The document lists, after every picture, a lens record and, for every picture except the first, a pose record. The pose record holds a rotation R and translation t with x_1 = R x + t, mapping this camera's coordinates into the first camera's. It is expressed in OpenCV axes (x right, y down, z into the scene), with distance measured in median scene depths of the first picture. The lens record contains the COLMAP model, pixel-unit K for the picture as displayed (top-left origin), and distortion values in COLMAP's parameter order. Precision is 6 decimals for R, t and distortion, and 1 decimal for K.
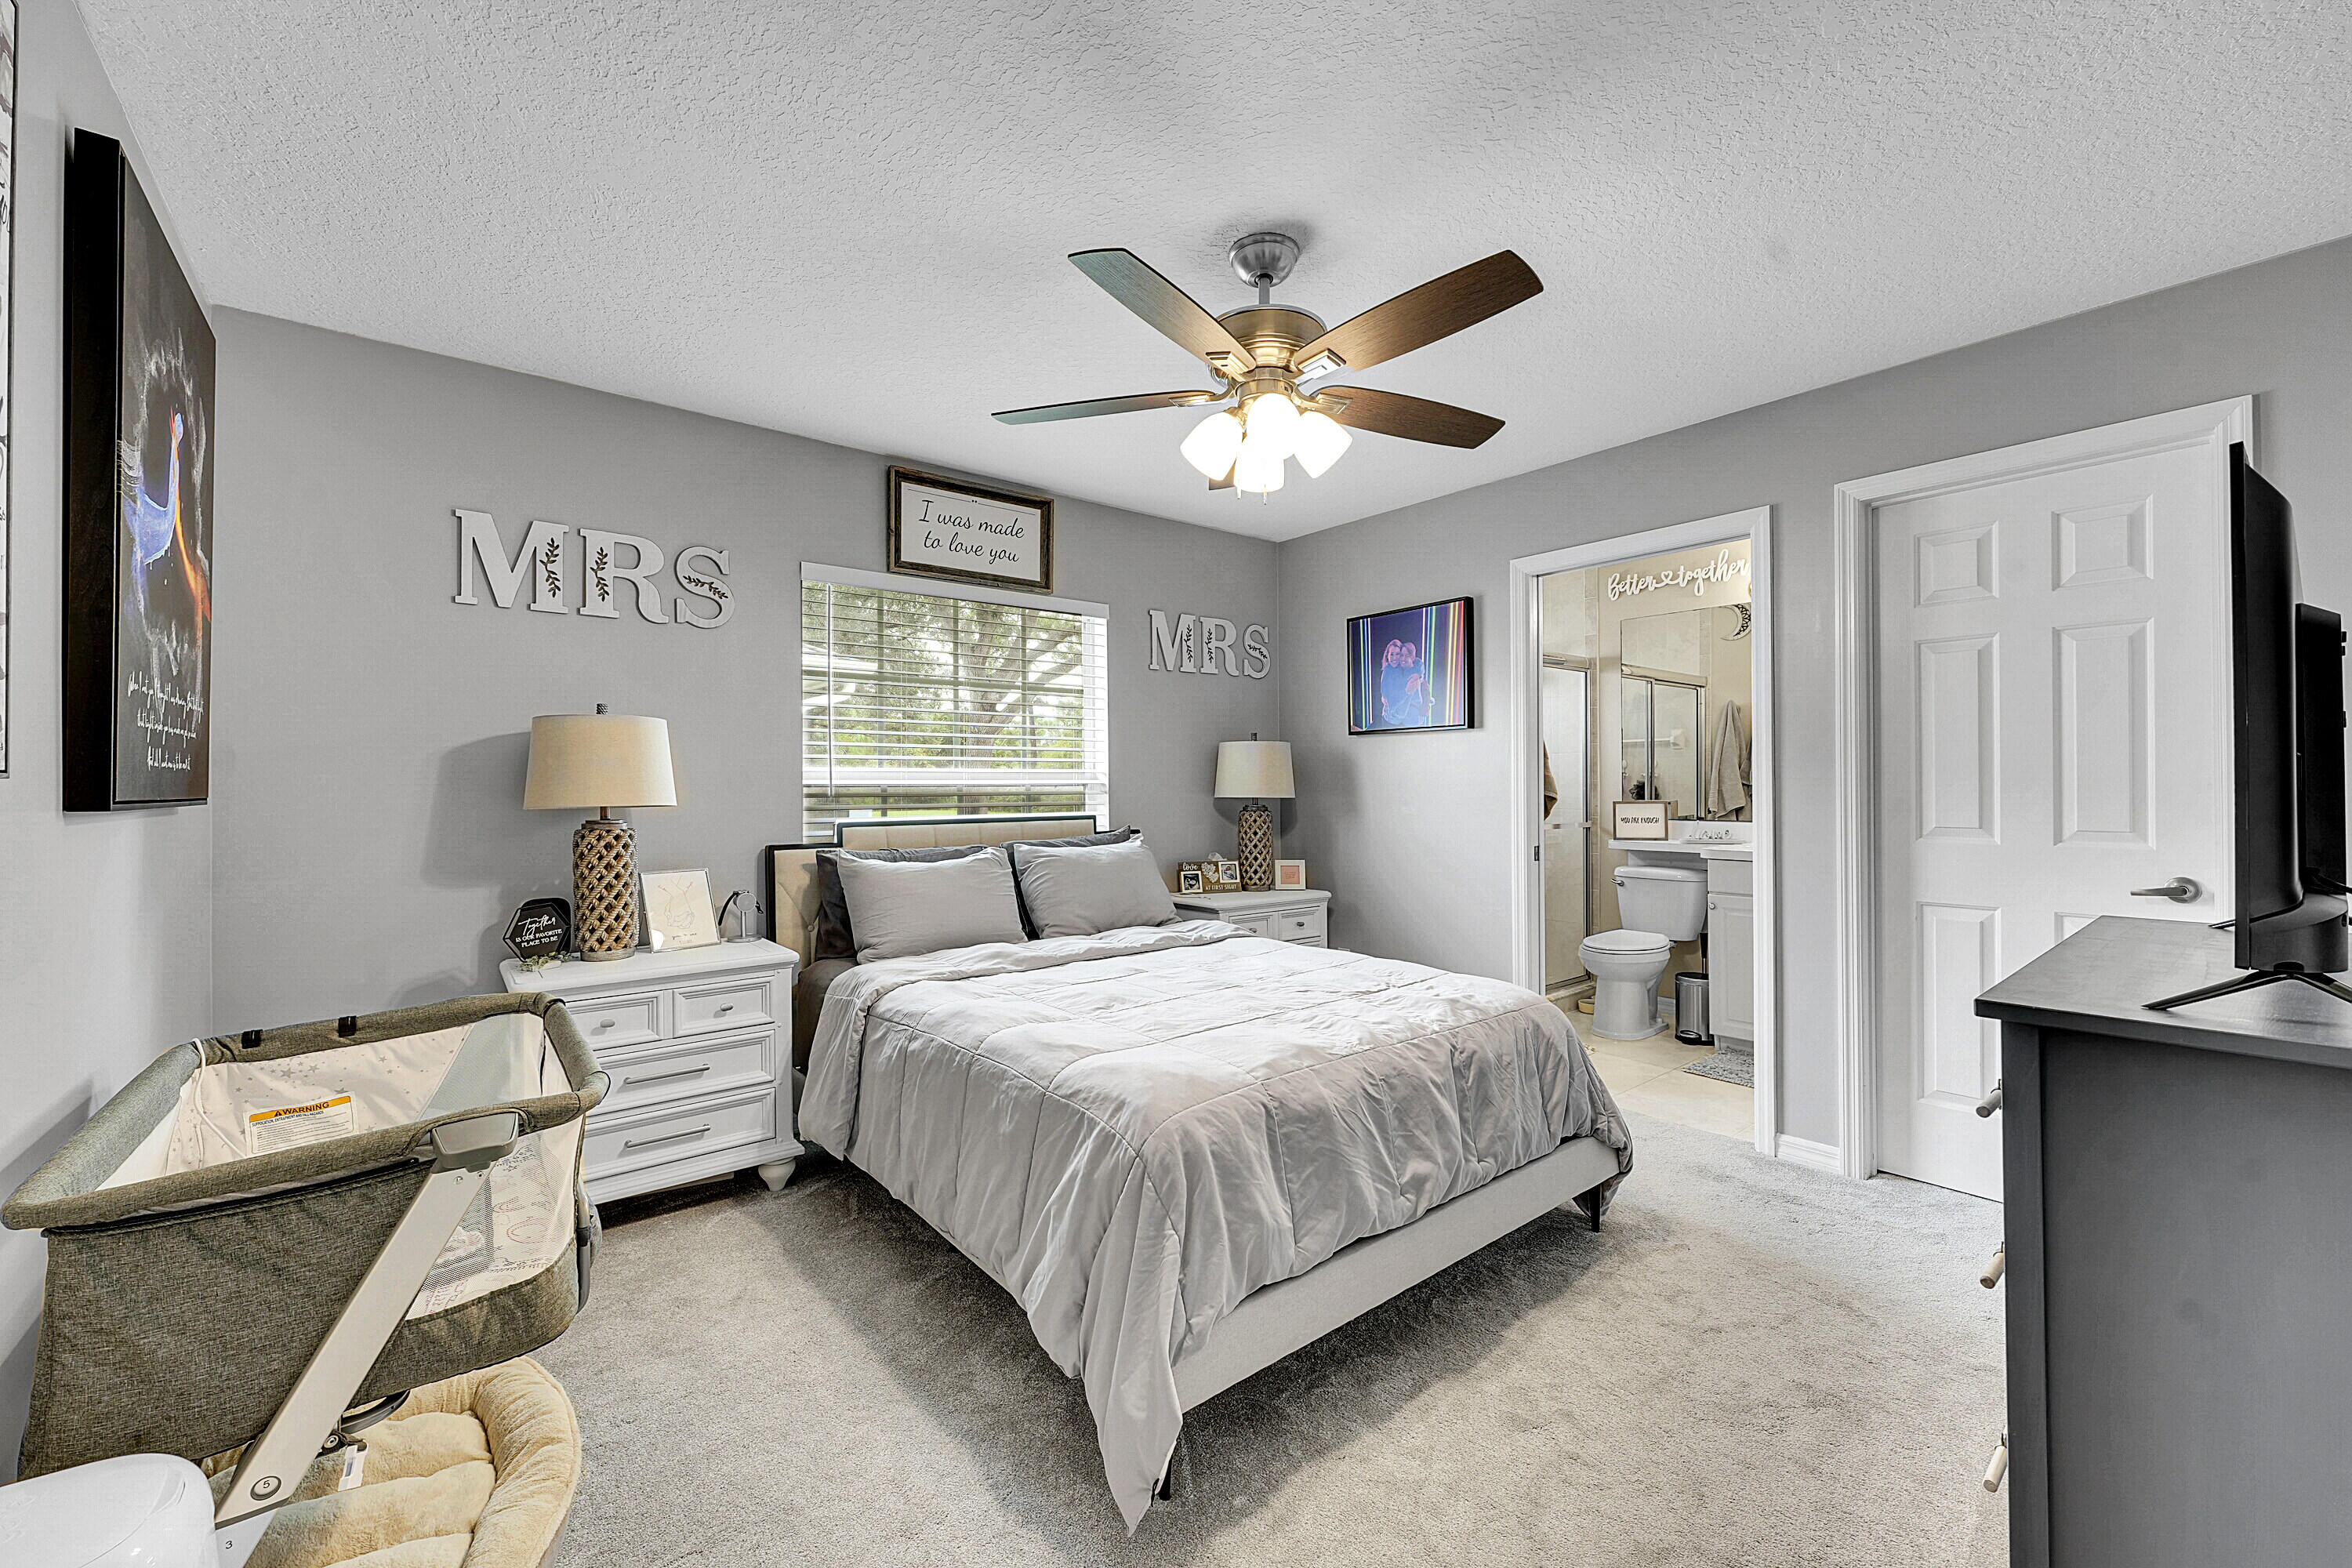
lens RADIAL K [[933.4, 0, 1184.5], [0, 933.4, 782.6], [0, 0, 1]] dist [0.002366, 0.000496]
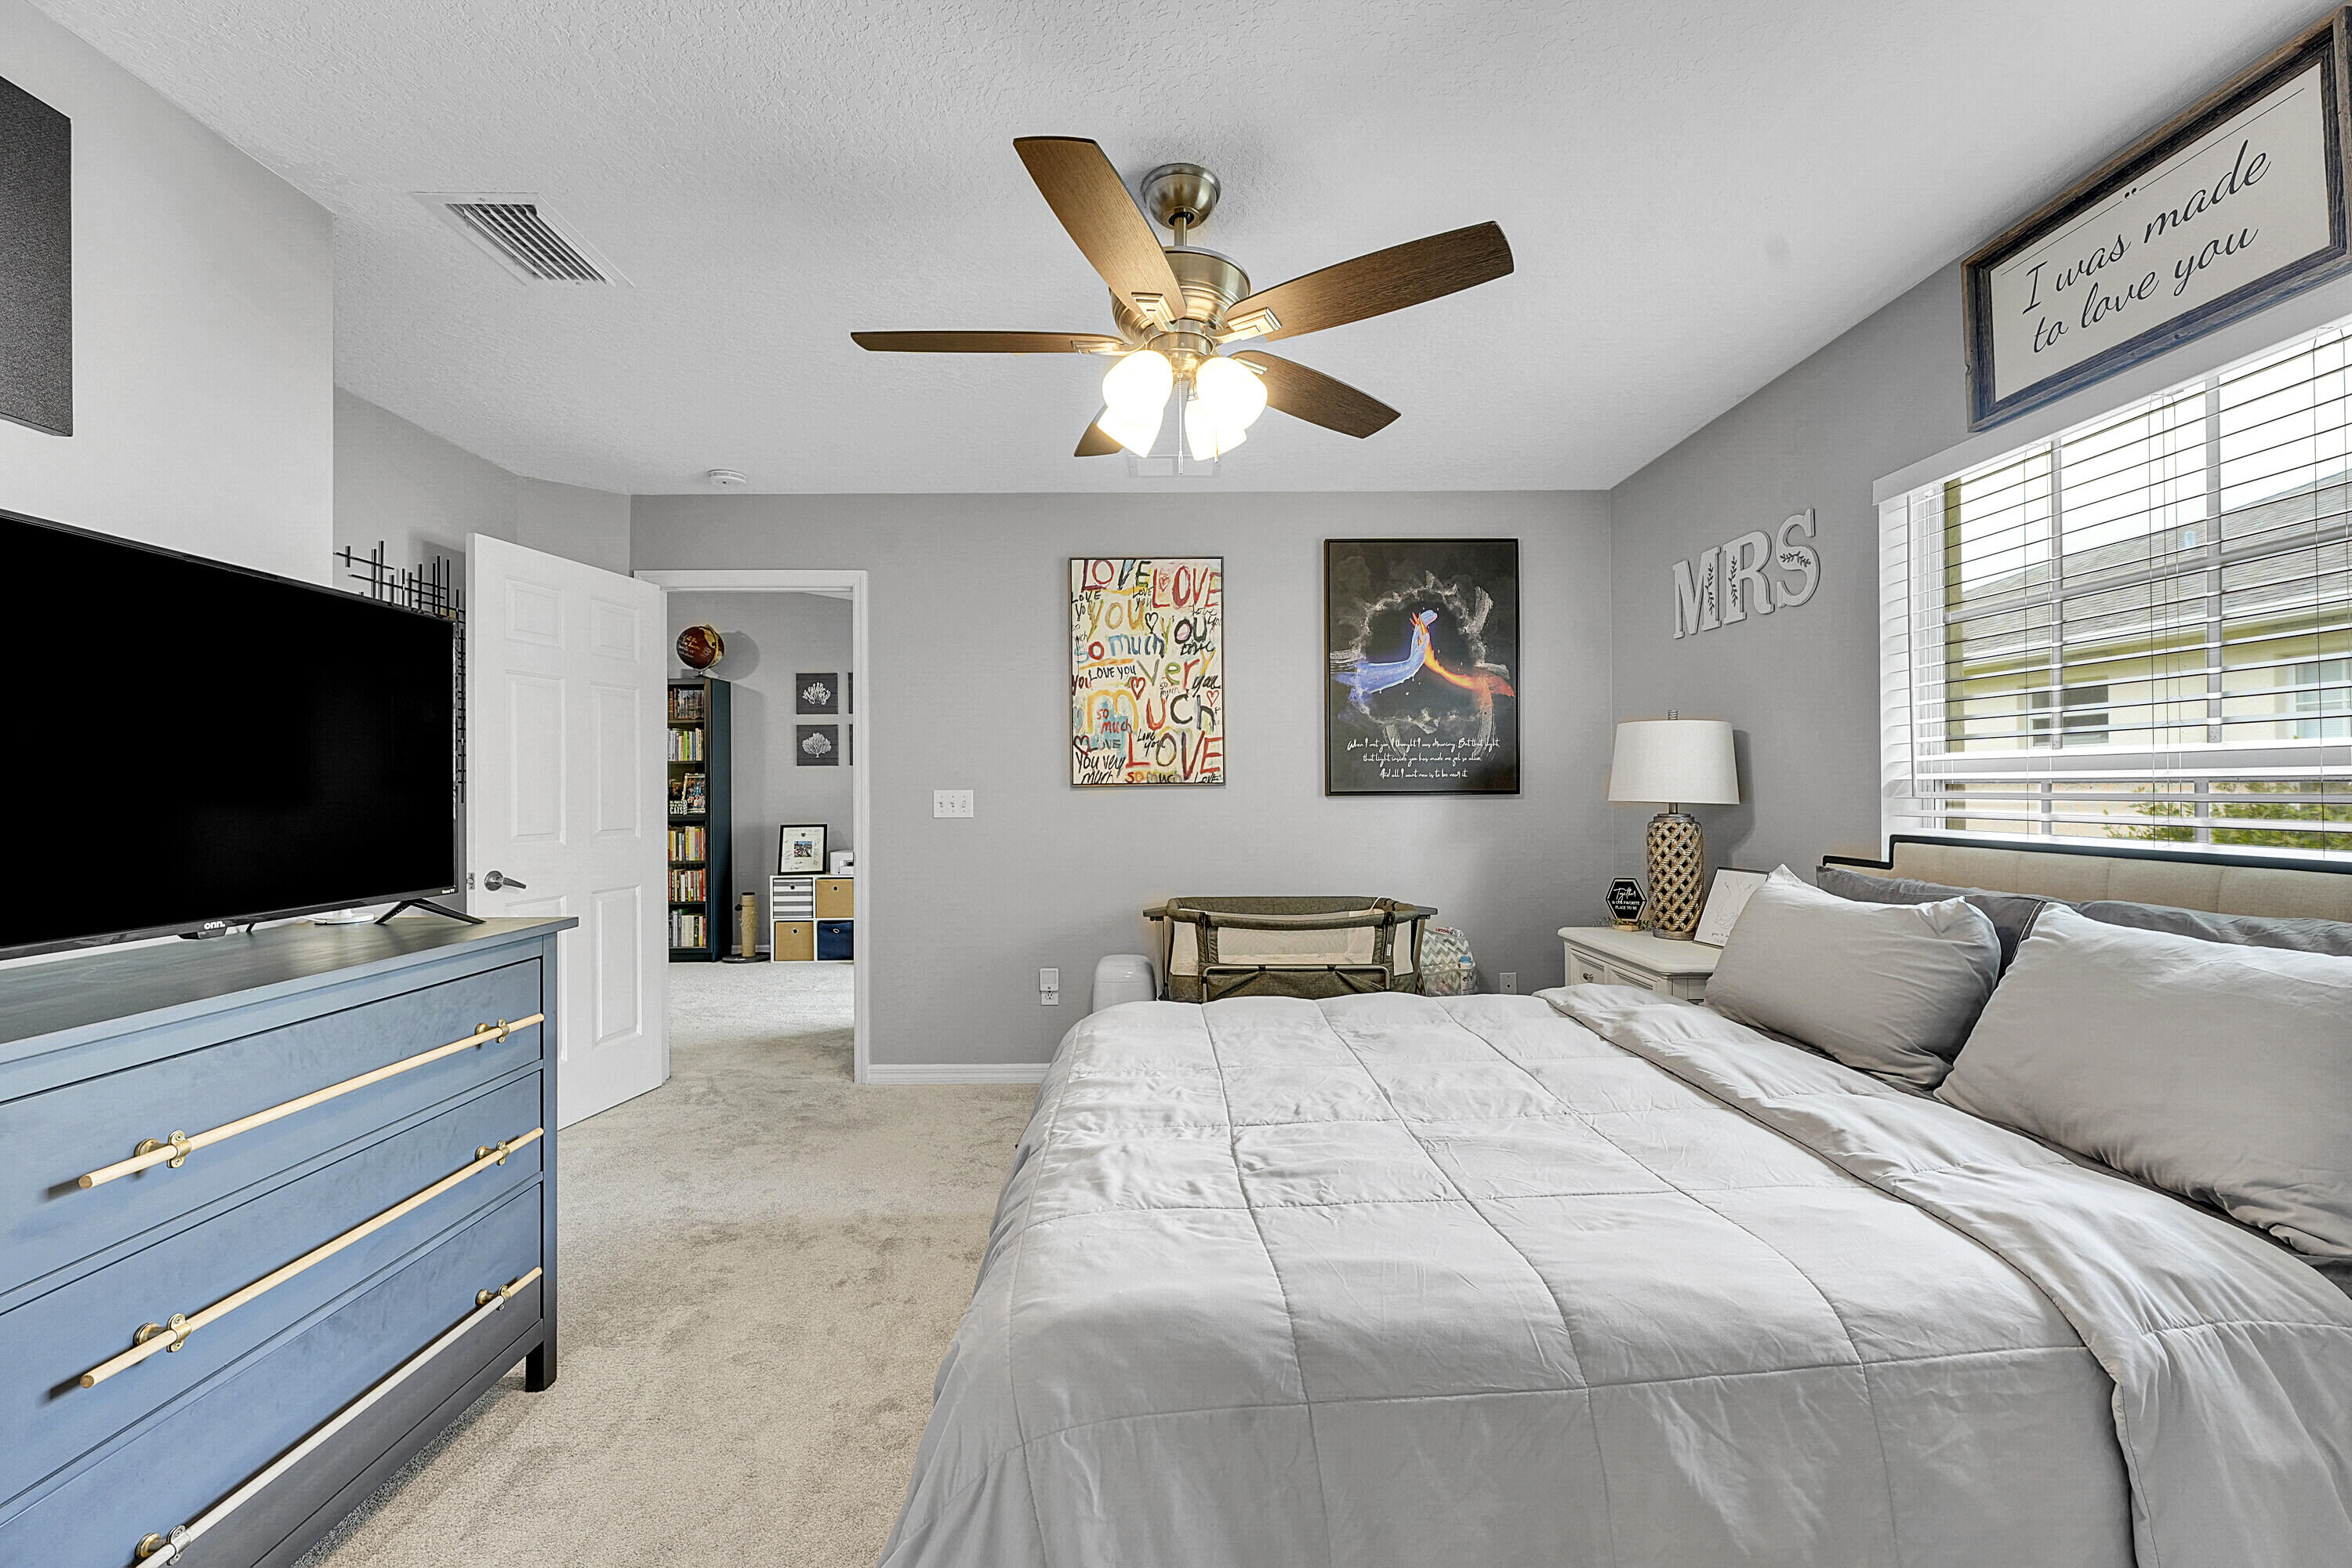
lens RADIAL K [[933.4, 0, 1184.5], [0, 933.4, 782.6], [0, 0, 1]] dist [0.002366, 0.000496]
pose [[-0.612106, 0.008138, -0.790734, 0.550409], [0.016710, 0.999857, -0.002645, -0.004608], [0.790599, -0.014832, -0.612154, 1.086627]]
